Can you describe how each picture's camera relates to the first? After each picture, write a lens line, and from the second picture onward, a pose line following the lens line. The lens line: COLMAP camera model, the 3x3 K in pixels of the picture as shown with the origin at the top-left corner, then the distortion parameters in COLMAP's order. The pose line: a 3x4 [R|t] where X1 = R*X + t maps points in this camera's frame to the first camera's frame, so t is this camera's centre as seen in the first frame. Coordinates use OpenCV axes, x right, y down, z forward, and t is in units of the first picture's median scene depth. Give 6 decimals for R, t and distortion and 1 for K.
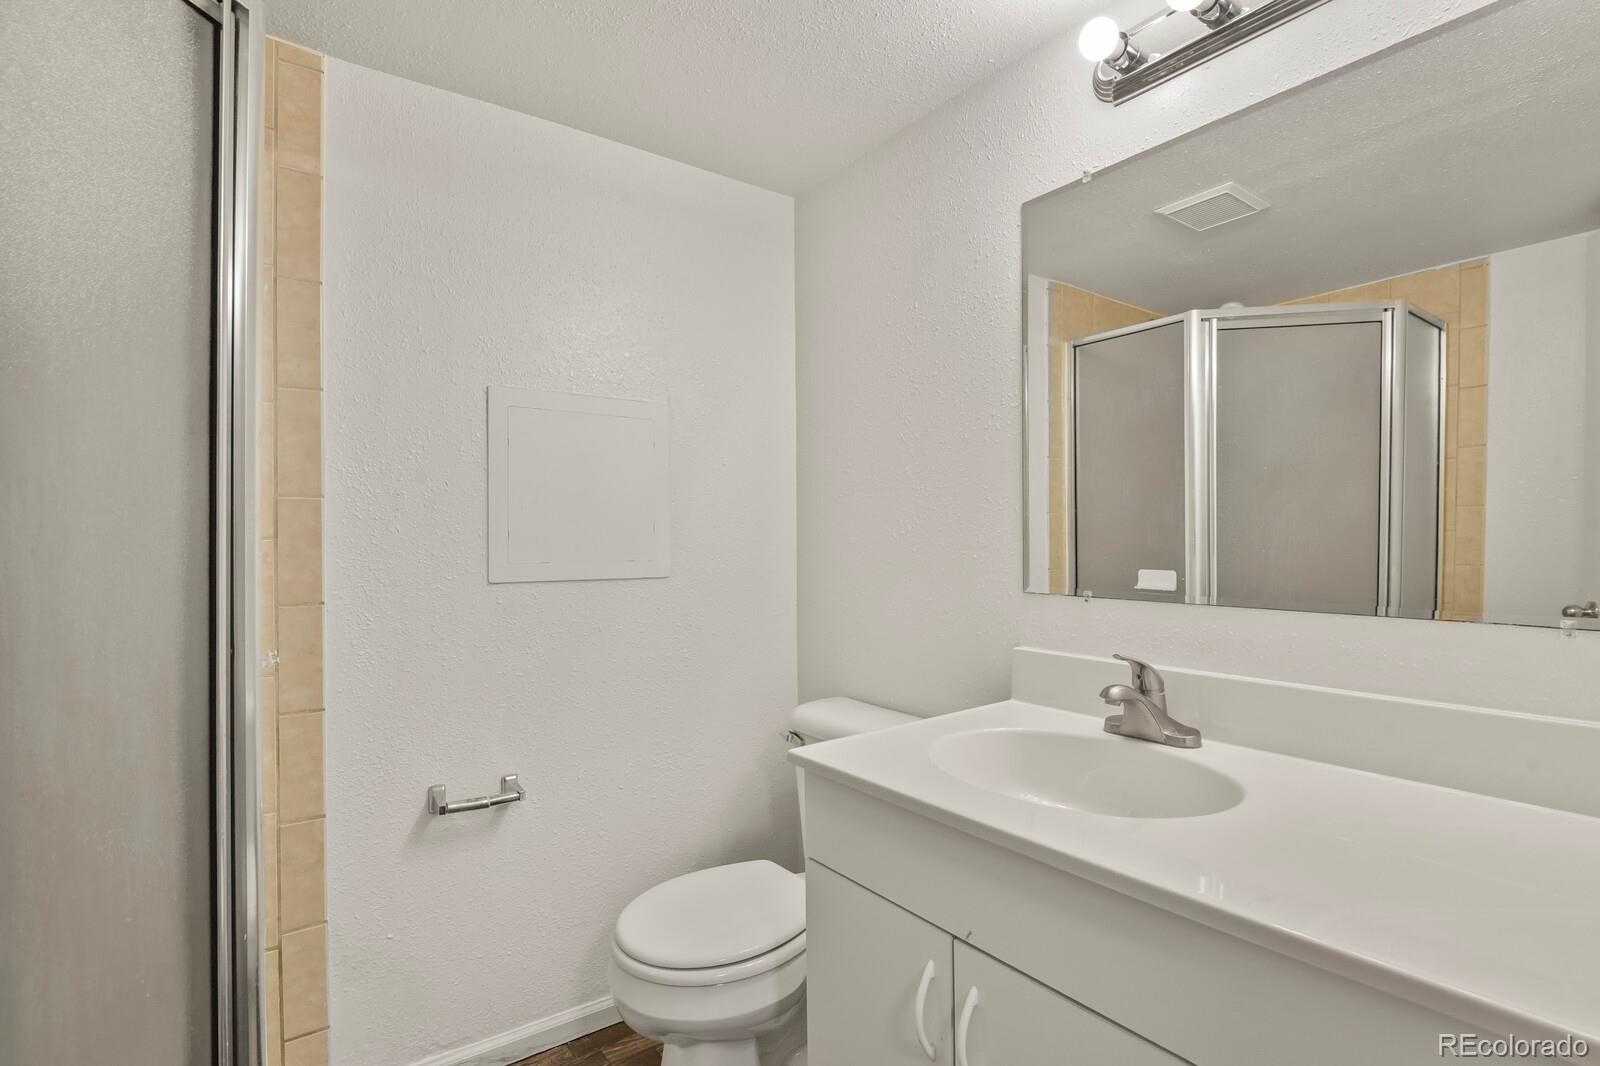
lens RADIAL K [[775.0, 0, 792.1], [0, 775.0, 539.5], [0, 0, 1]] dist [-0.005682, -0.004507]
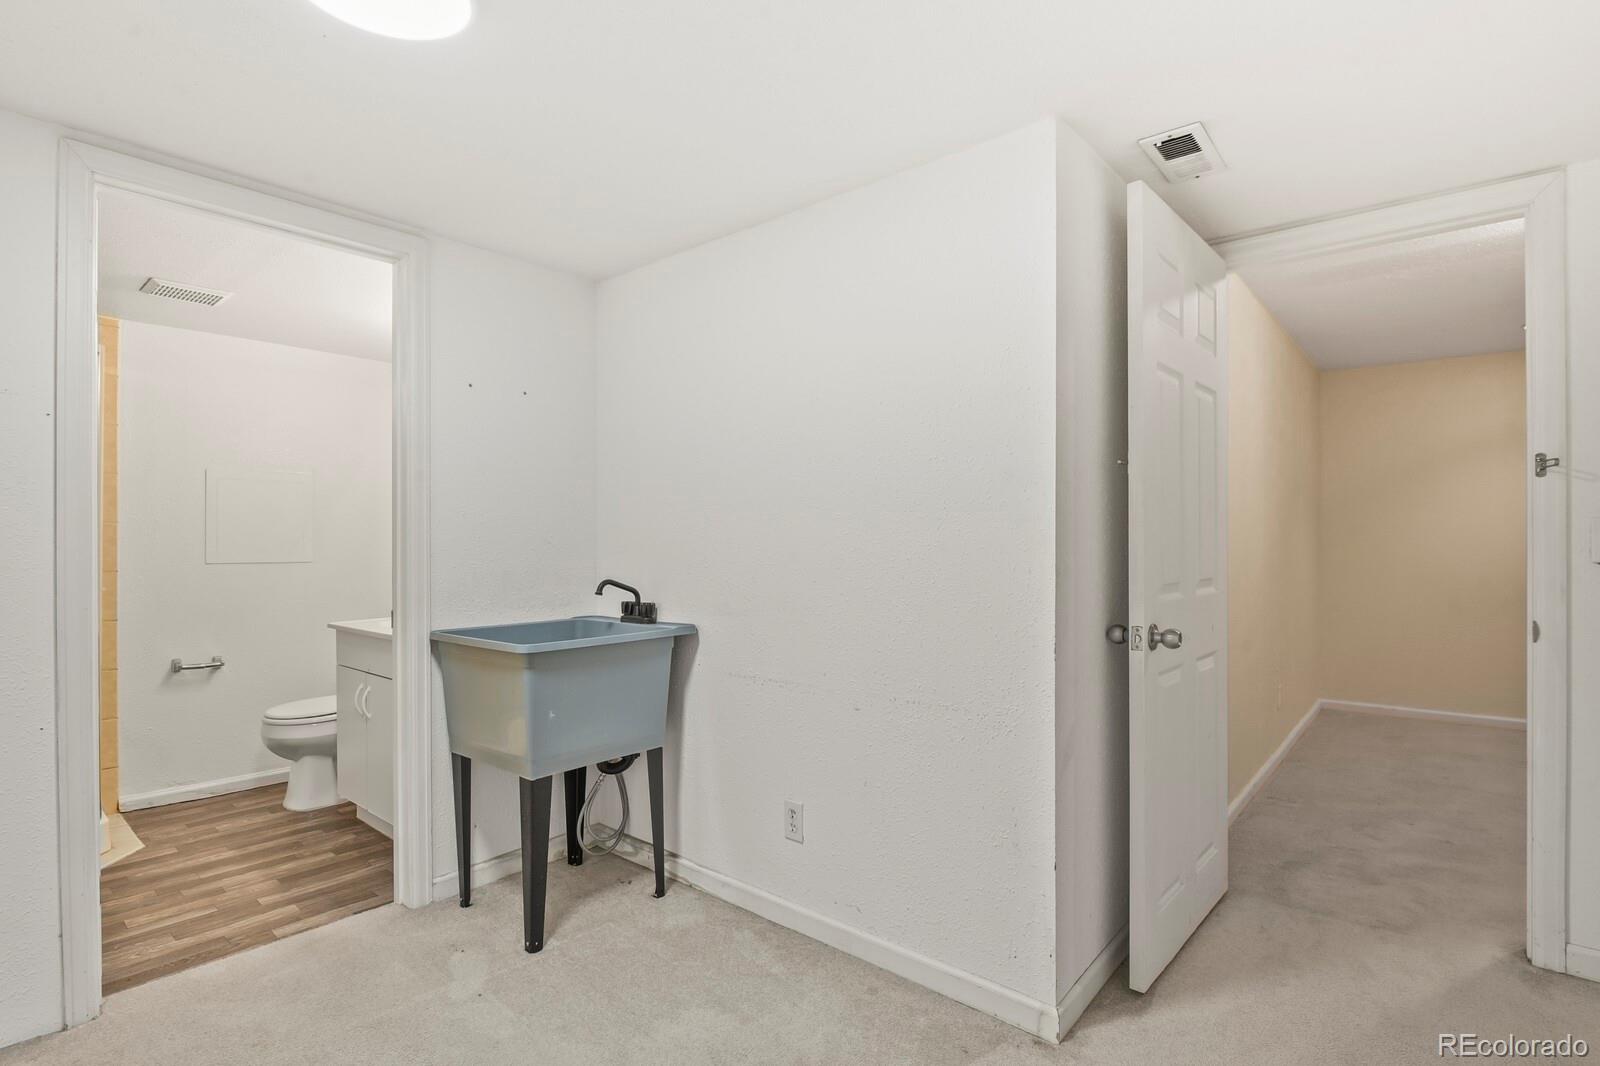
lens RADIAL K [[775.0, 0, 812.2], [0, 775.0, 533.8], [0, 0, 1]] dist [-0.005682, -0.004507]
pose [[0.960393, 0.002781, 0.278635, 0.672836], [0.000471, 0.999933, -0.011602, 0.001763], [-0.278649, 0.011274, 0.960327, -1.633519]]
